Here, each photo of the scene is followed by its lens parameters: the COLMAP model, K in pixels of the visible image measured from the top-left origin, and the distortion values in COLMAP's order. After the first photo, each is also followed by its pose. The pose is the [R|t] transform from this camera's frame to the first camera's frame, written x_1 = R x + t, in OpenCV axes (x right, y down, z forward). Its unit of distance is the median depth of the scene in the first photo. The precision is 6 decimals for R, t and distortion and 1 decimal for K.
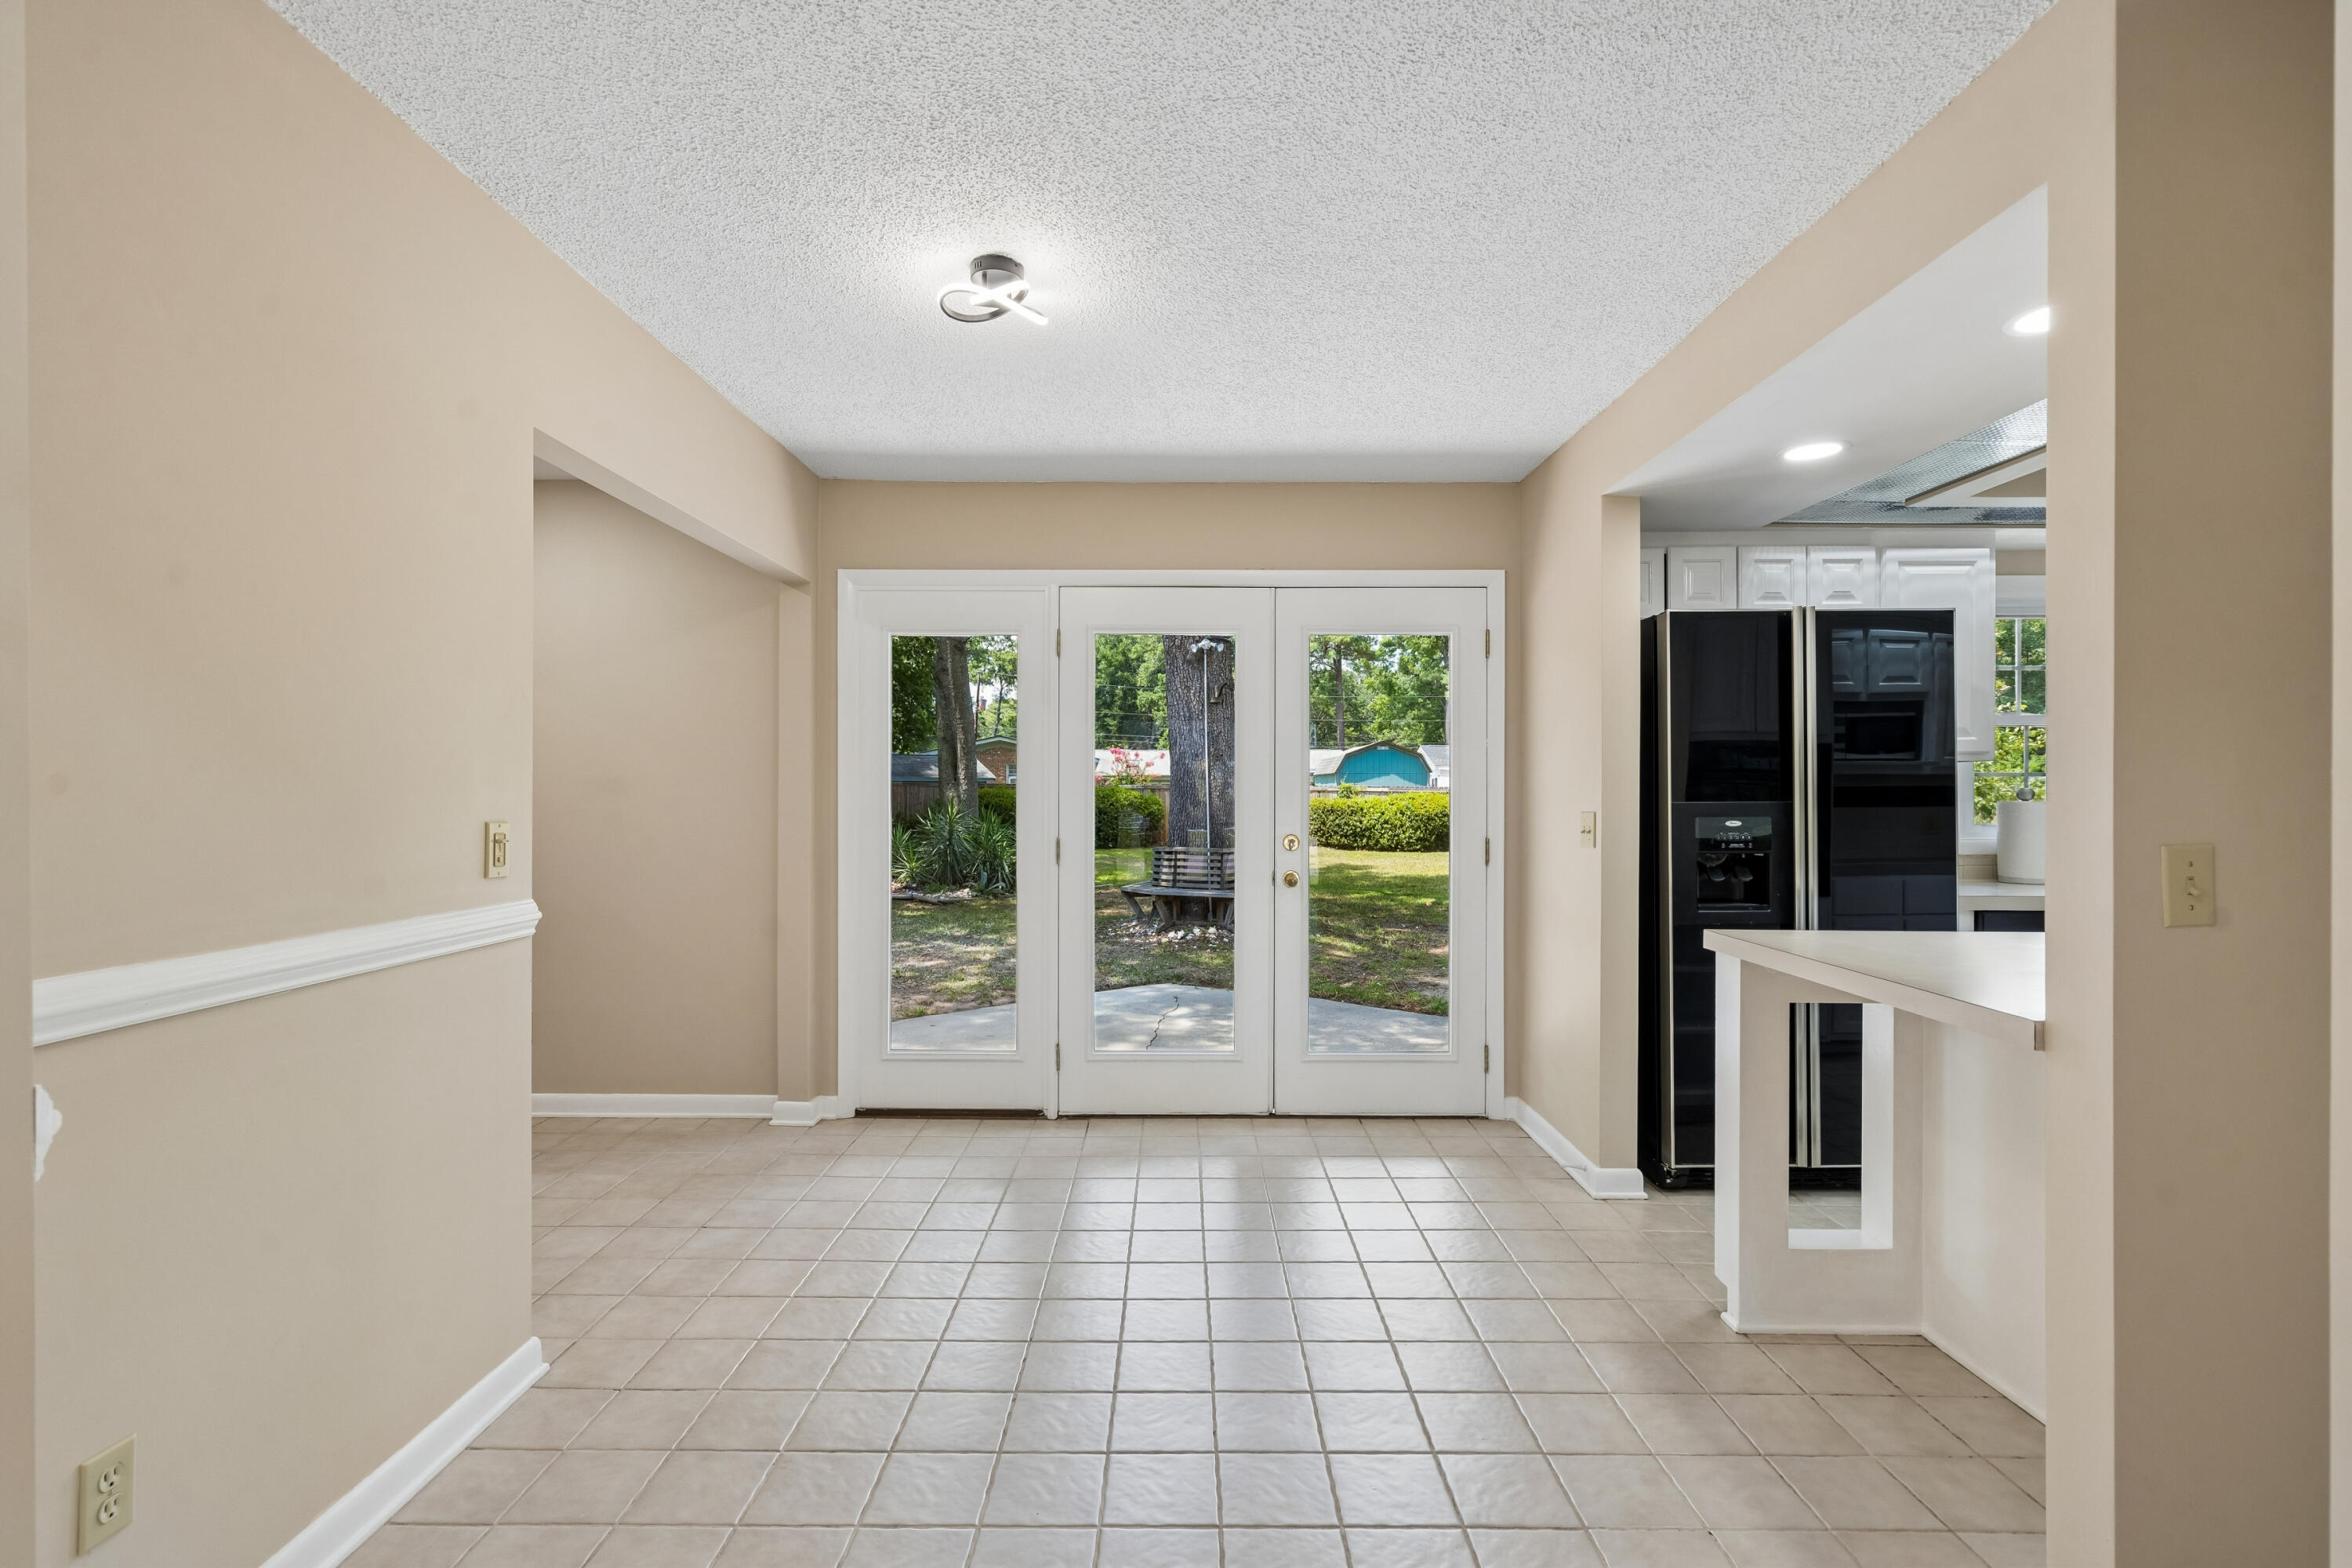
lens RADIAL K [[1067.2, 0, 1171.7], [0, 1067.2, 794.9], [0, 0, 1]] dist [-0.001793, 0.001816]
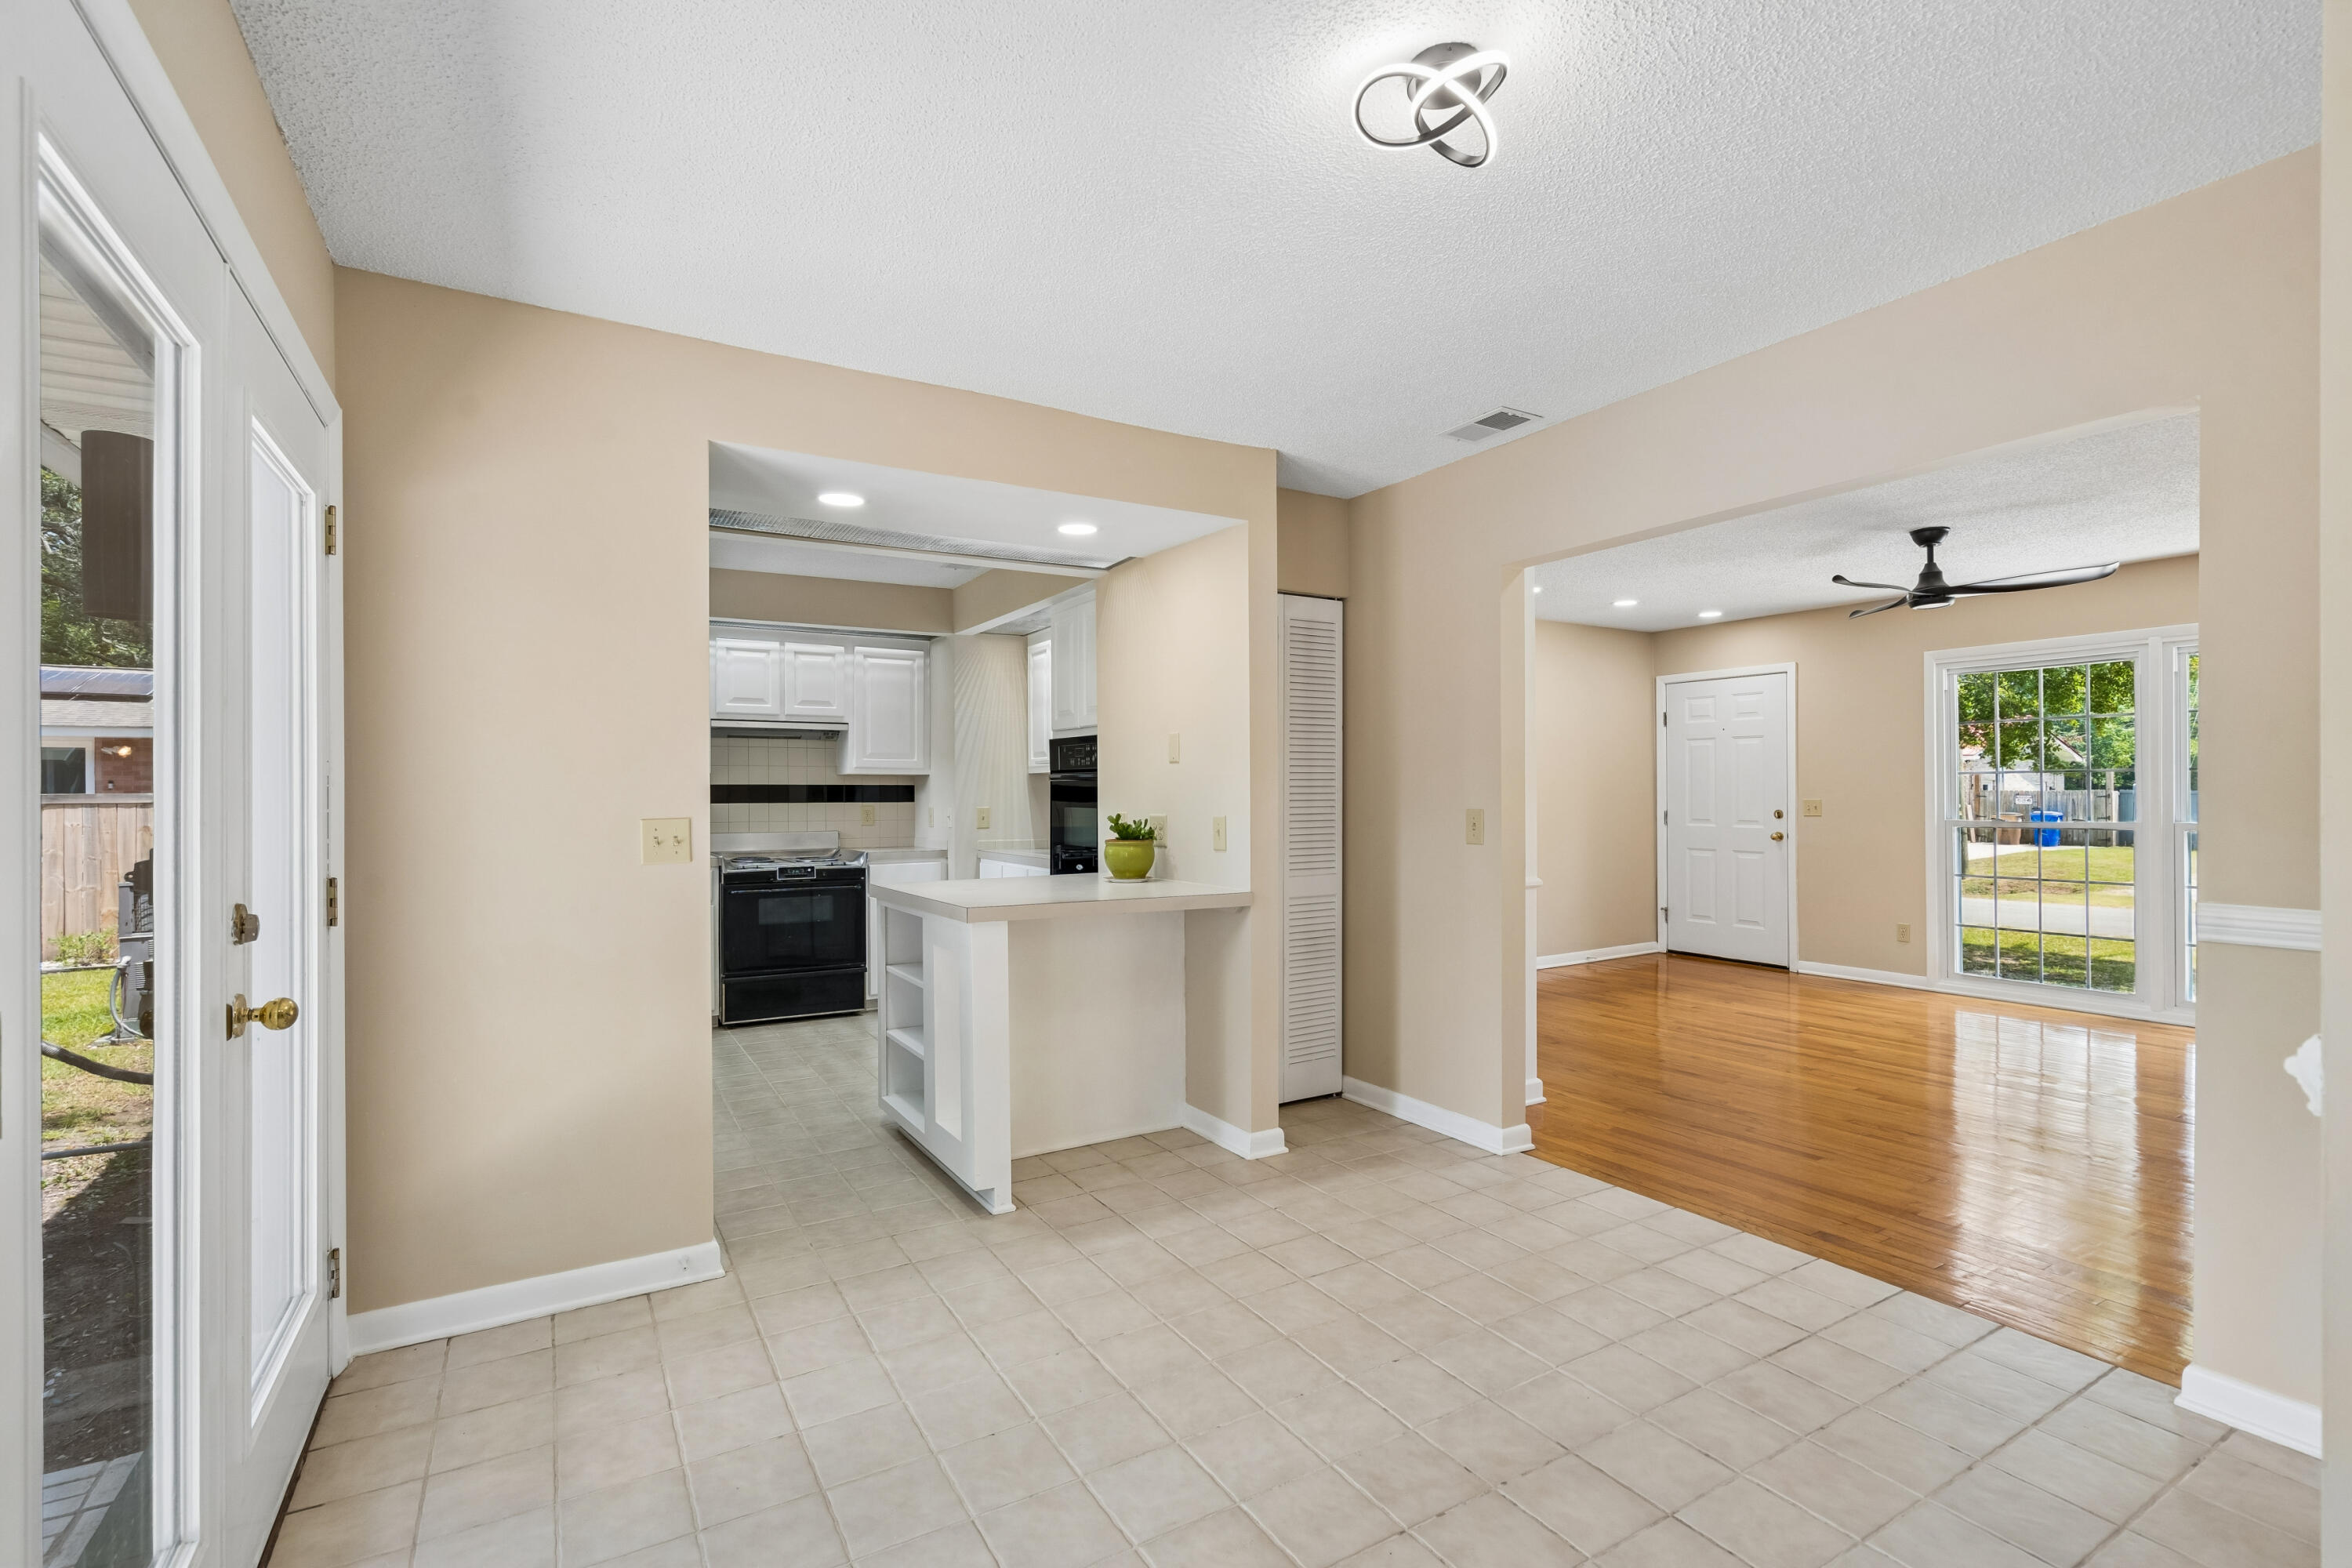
lens RADIAL K [[1067.2, 0, 1181.6], [0, 1067.2, 801.0], [0, 0, 1]] dist [-0.001793, 0.001816]
pose [[-0.518612, -0.007604, 0.854976, -0.413702], [0.005431, 0.999911, 0.012187, -0.004451], [-0.854992, 0.010964, -0.518525, 0.911772]]
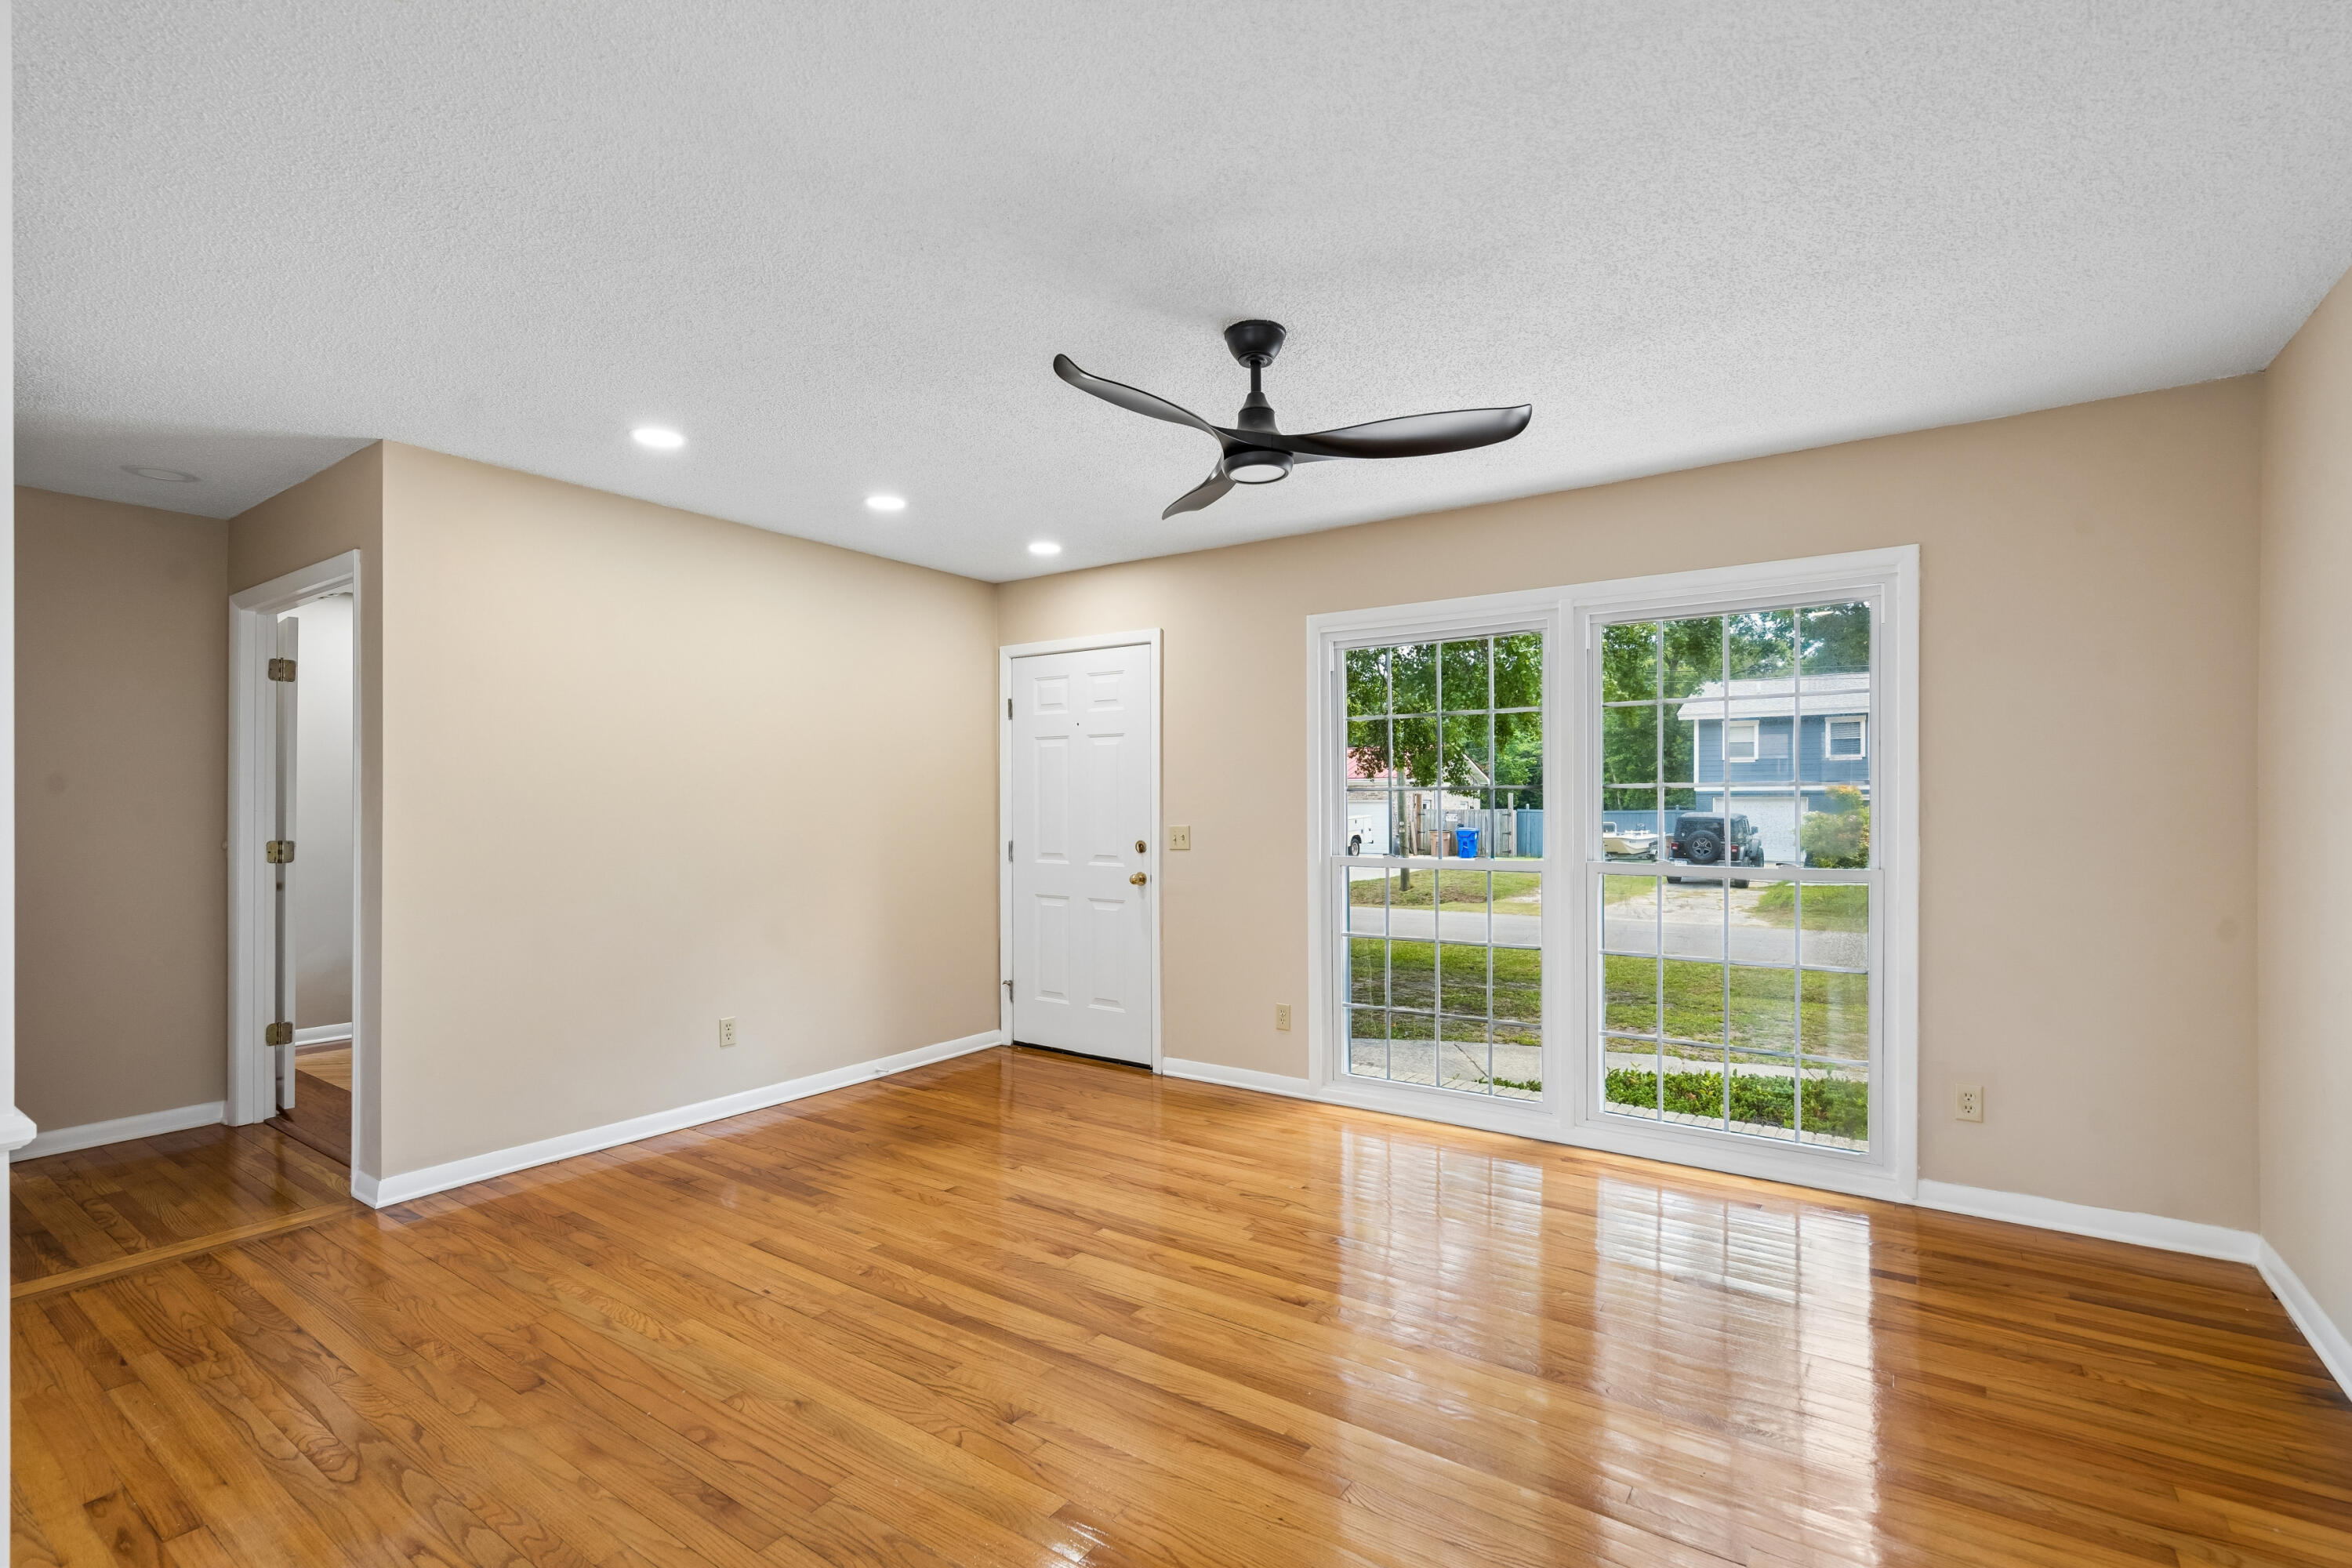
lens RADIAL K [[1067.2, 0, 1182.5], [0, 1067.2, 808.9], [0, 0, 1]] dist [-0.001793, 0.001816]
pose [[-0.821440, -0.003971, 0.570280, -0.150463], [-0.001373, 0.999987, 0.004986, -0.005812], [-0.570293, 0.003313, -0.821435, 0.111182]]
